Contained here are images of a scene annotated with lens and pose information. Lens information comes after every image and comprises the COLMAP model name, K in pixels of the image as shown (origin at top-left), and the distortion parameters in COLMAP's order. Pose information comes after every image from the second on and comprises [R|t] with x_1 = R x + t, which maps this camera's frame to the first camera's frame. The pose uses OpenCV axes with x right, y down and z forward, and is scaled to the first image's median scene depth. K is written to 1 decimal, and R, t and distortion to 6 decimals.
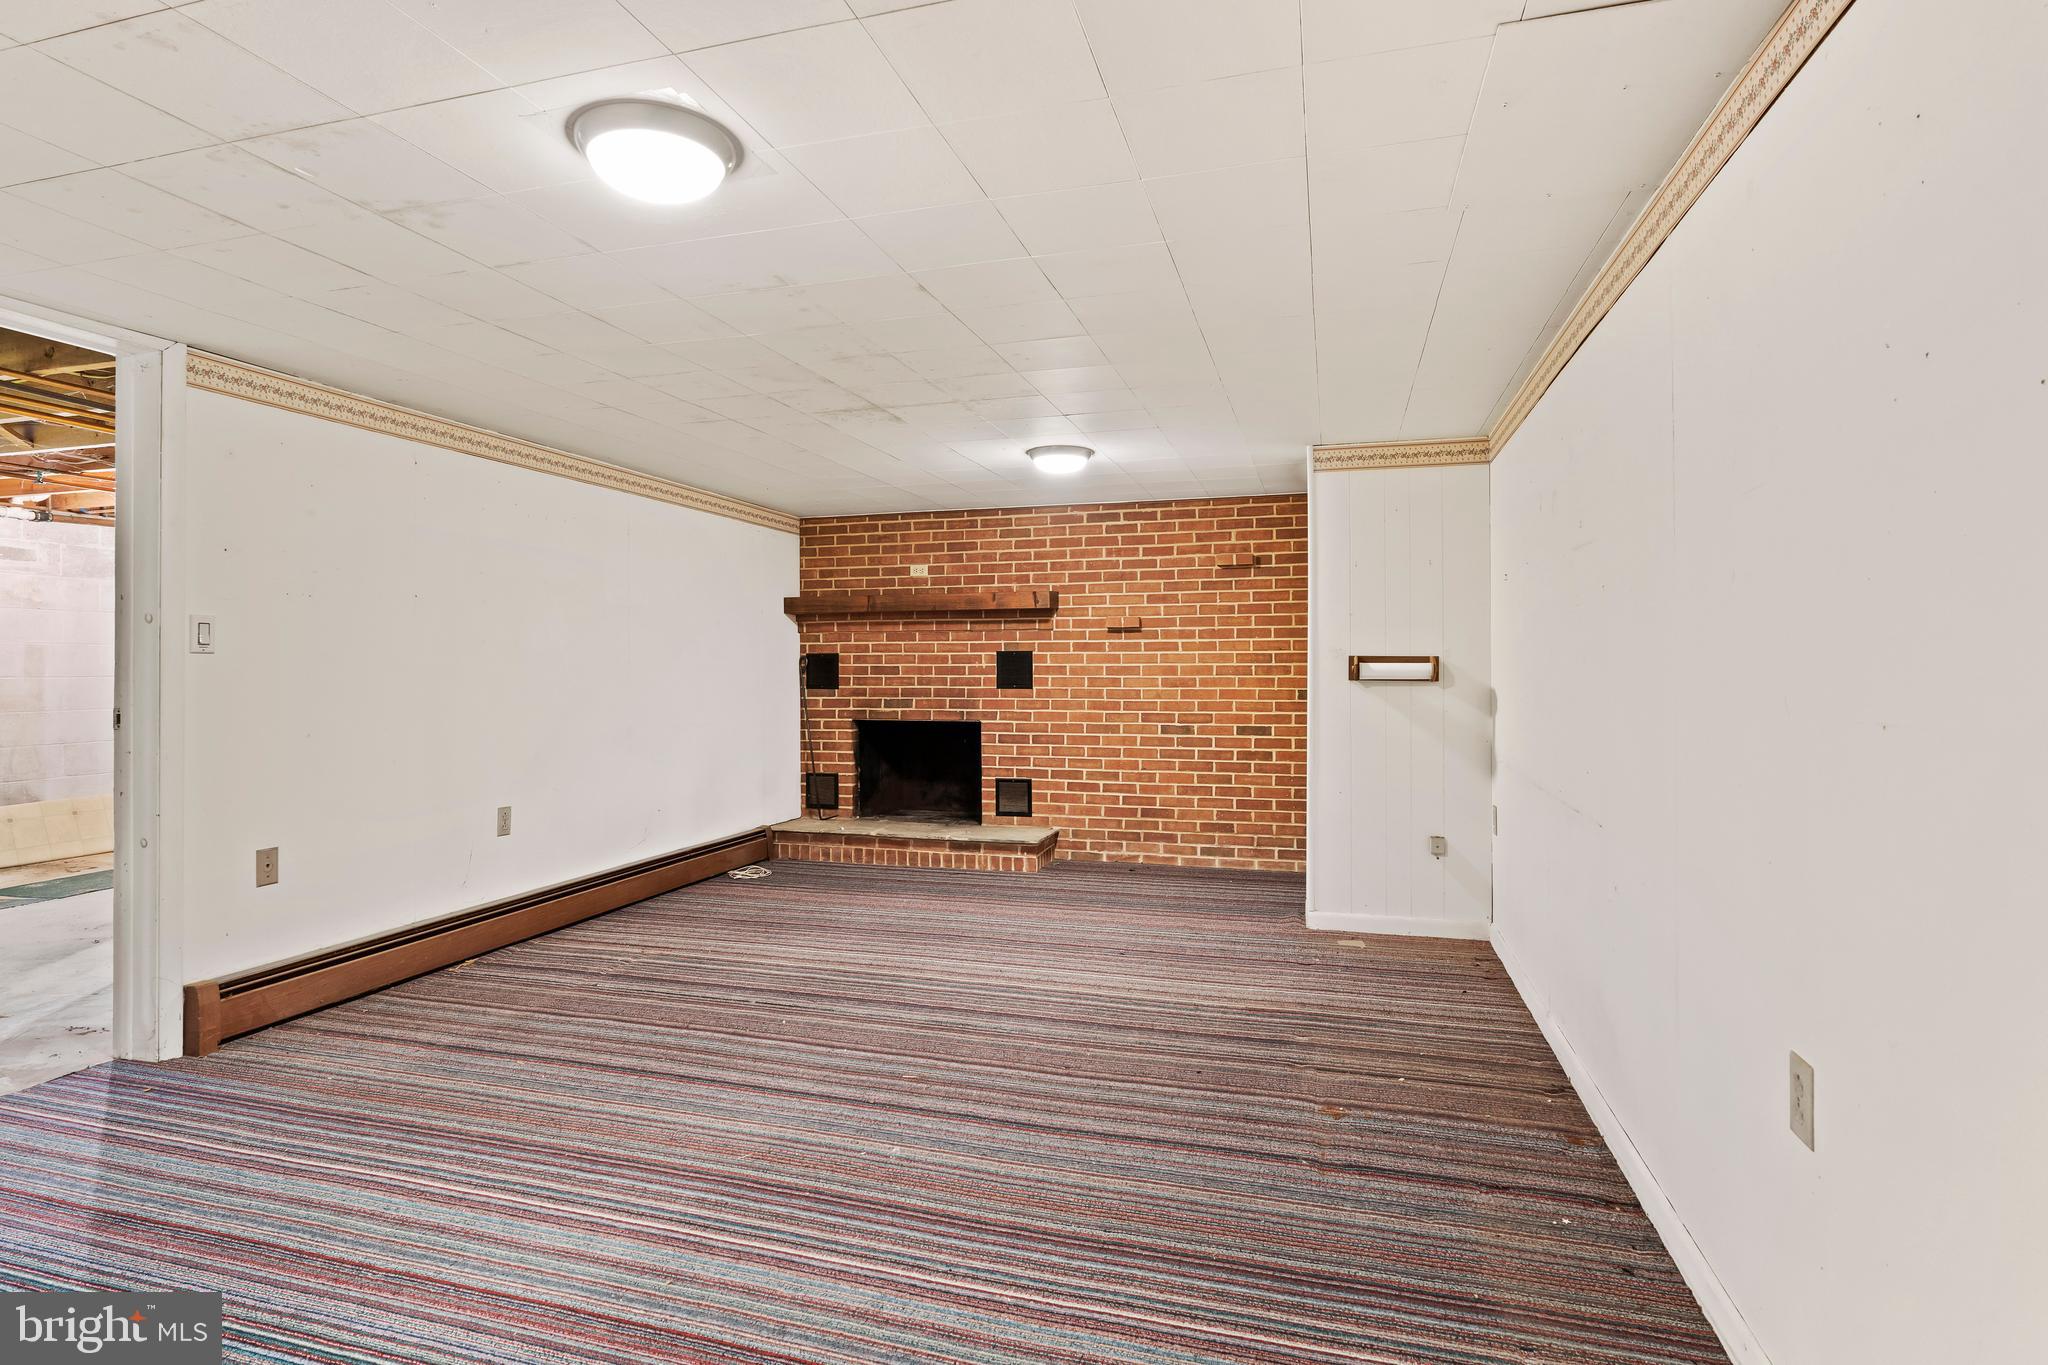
lens RADIAL K [[1051.3, 0, 1013.6], [0, 1051.3, 683.0], [0, 0, 1]] dist [-0.009027, 0.005712]
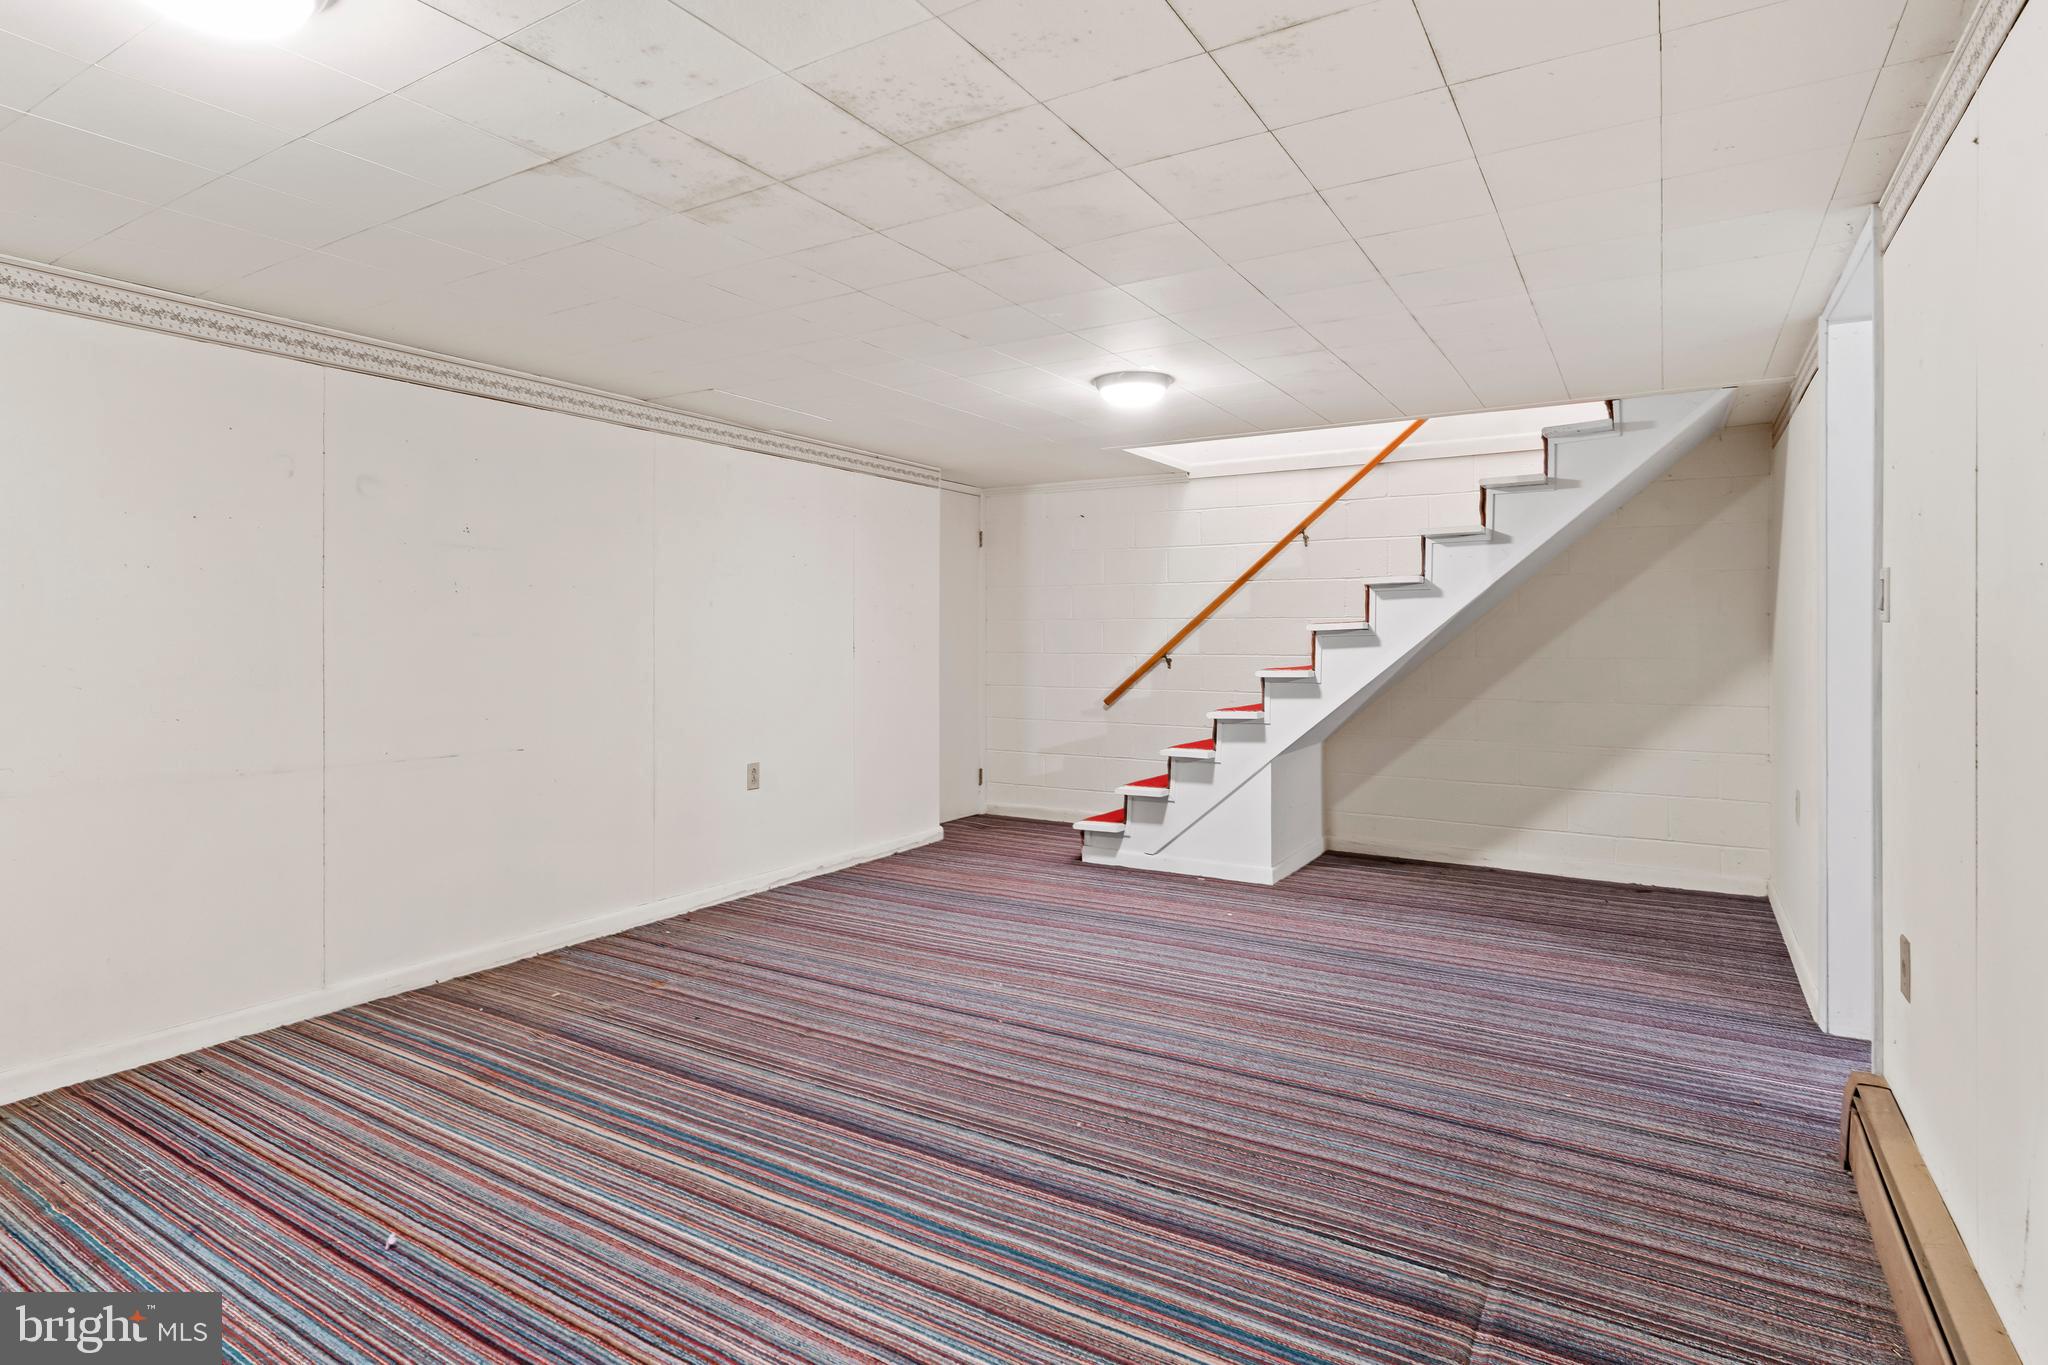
lens RADIAL K [[1051.3, 0, 1018.4], [0, 1051.3, 672.8], [0, 0, 1]] dist [-0.009027, 0.005712]
pose [[-0.967843, -0.008738, 0.251402, -0.371821], [0.005148, 0.998499, 0.054522, -0.035176], [-0.251501, 0.054063, -0.966346, 1.762629]]
